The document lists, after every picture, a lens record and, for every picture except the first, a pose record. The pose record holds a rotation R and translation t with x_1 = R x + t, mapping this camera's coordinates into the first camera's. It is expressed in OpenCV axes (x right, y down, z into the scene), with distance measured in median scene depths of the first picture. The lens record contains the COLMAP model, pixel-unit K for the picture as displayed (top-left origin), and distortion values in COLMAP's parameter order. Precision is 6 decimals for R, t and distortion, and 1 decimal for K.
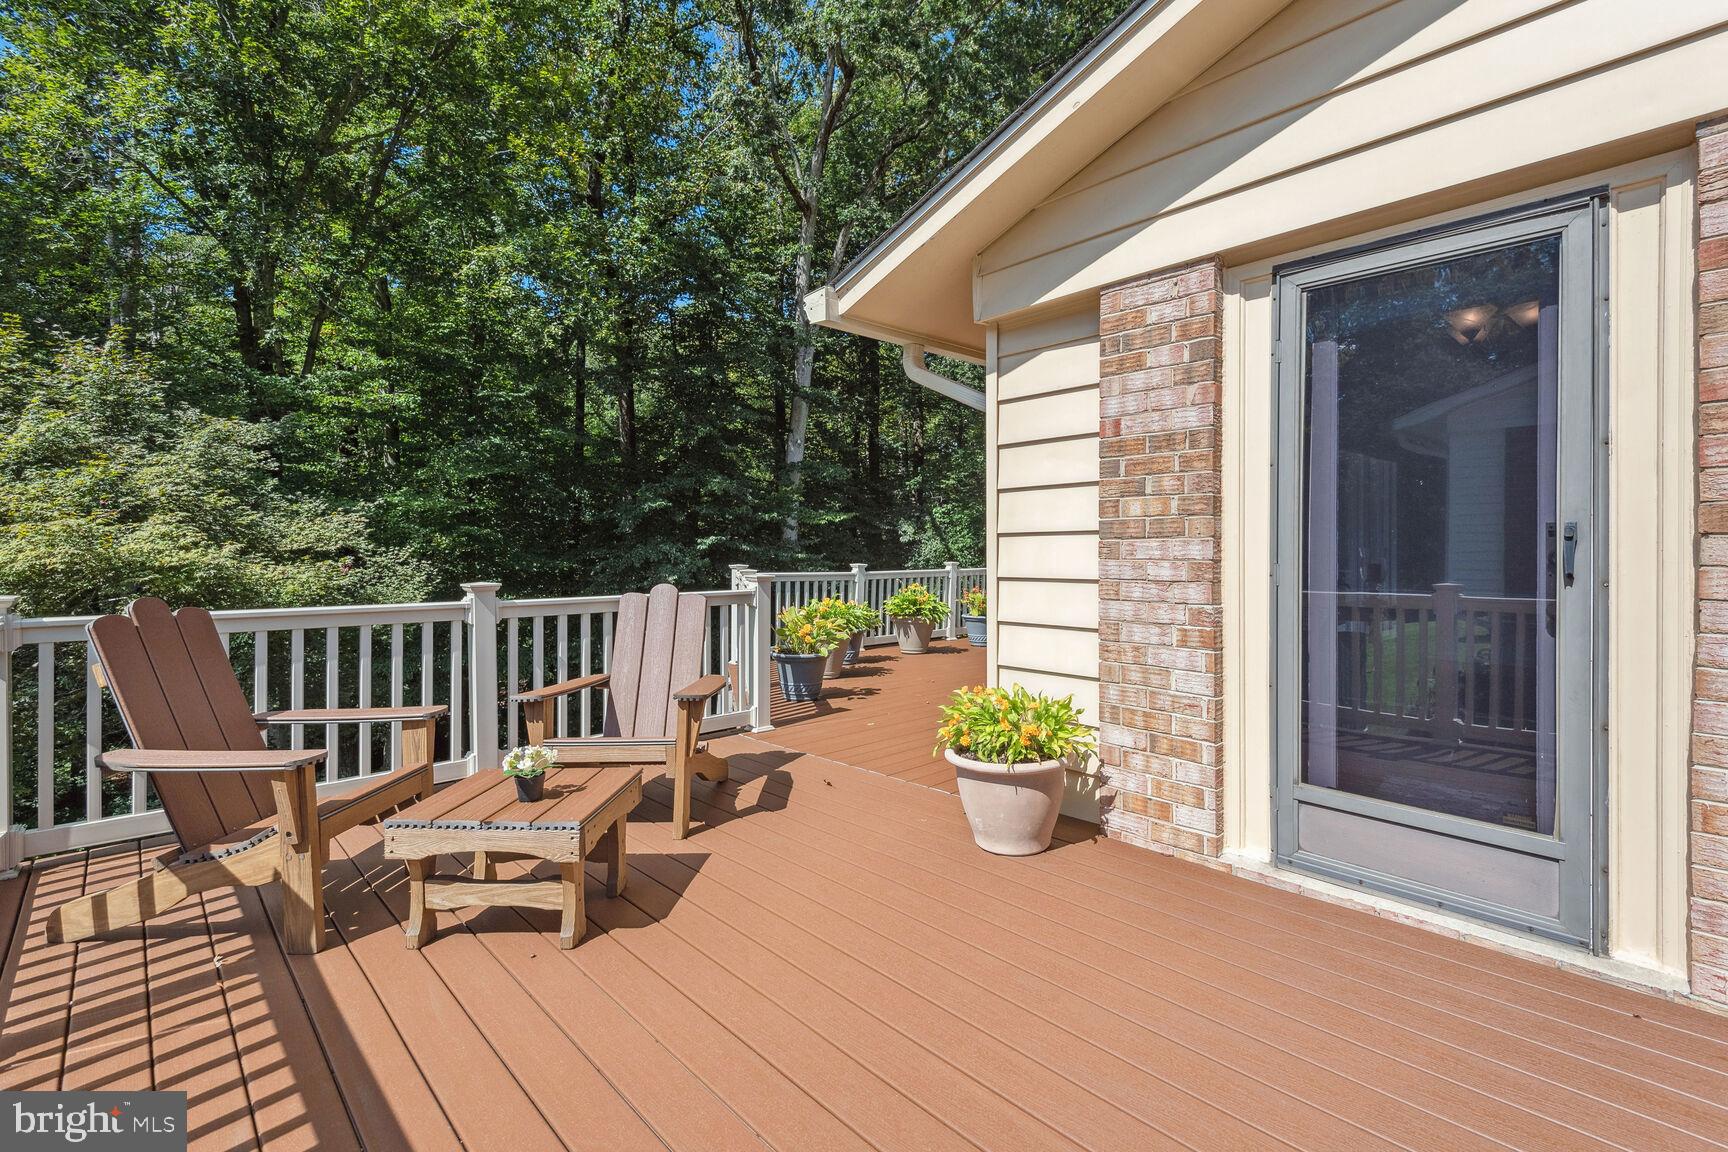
lens RADIAL K [[788.6, 0, 874.8], [0, 788.6, 568.6], [0, 0, 1]] dist [0.003808, 0.000976]
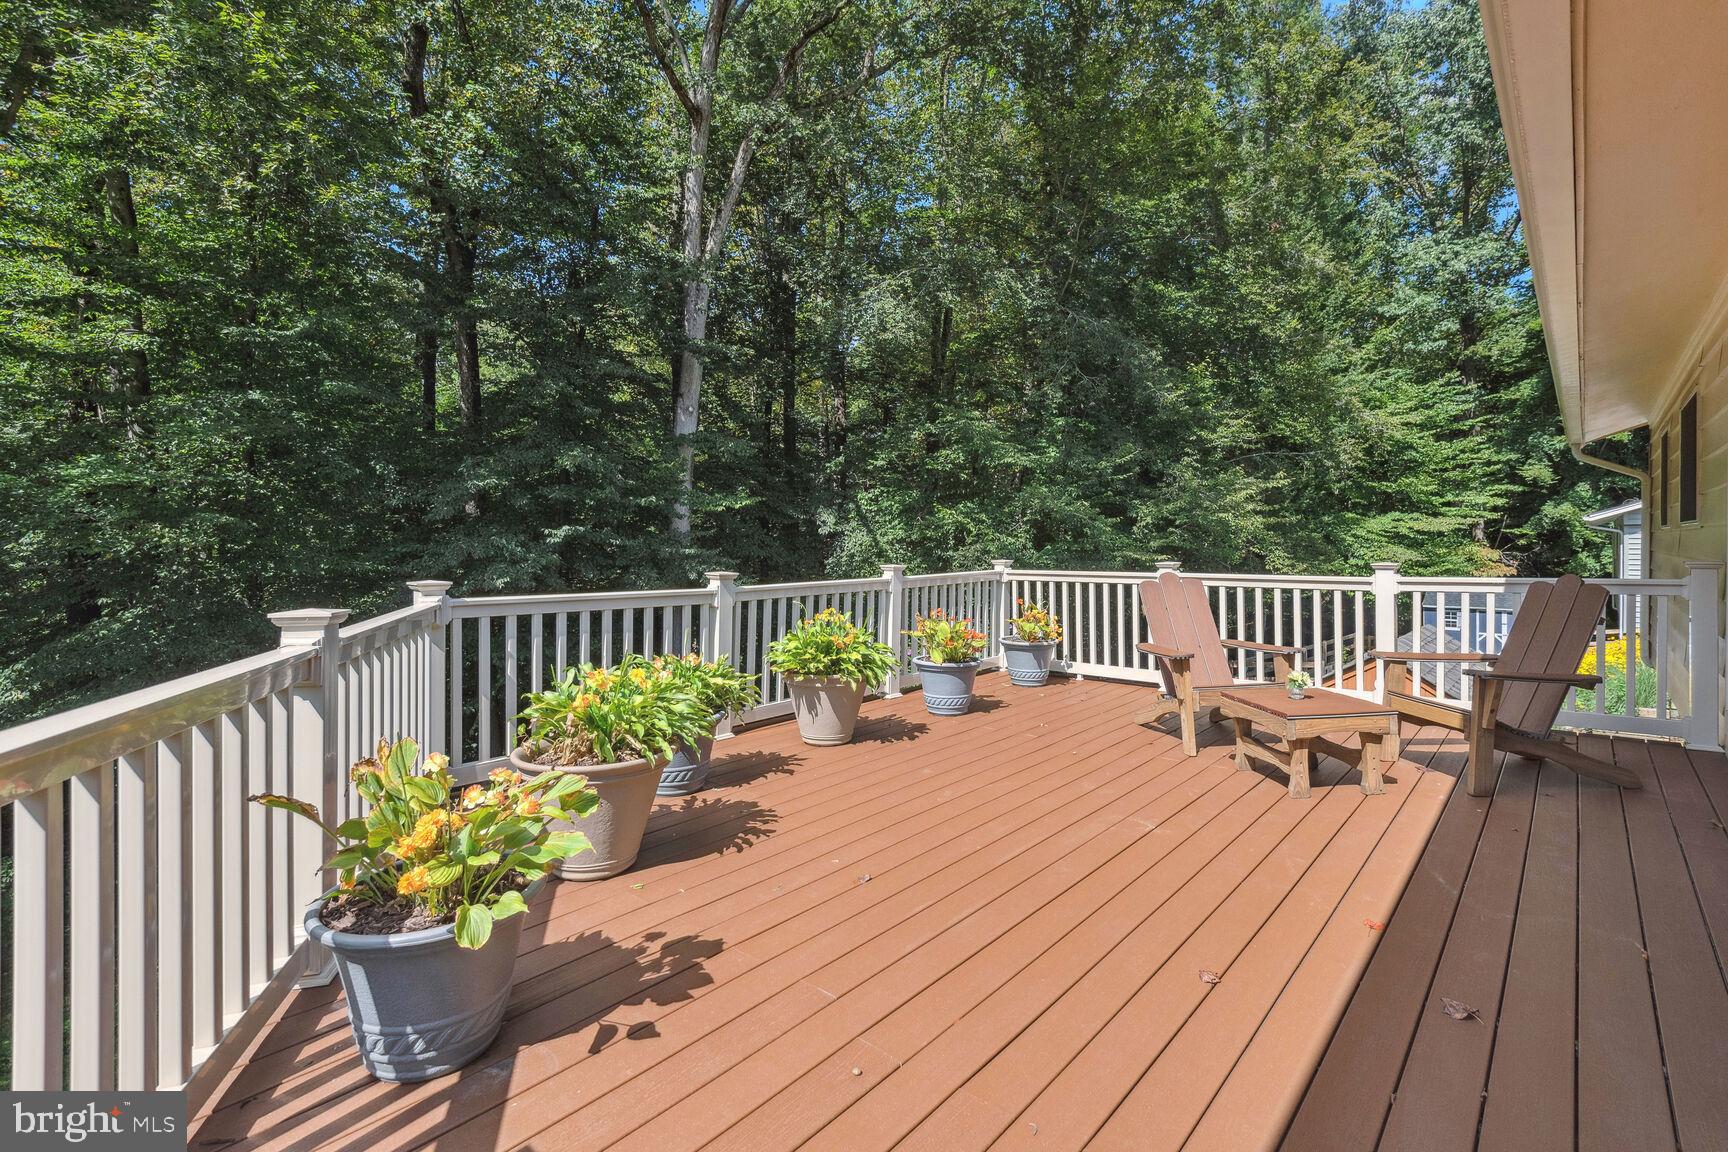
lens RADIAL K [[788.6, 0, 861.4], [0, 788.6, 558.7], [0, 0, 1]] dist [0.003808, 0.000976]
pose [[0.996873, -0.005770, 0.078813, 0.013371], [0.006045, 0.999976, -0.003252, -0.005683], [-0.078793, 0.003718, 0.996884, 0.201308]]
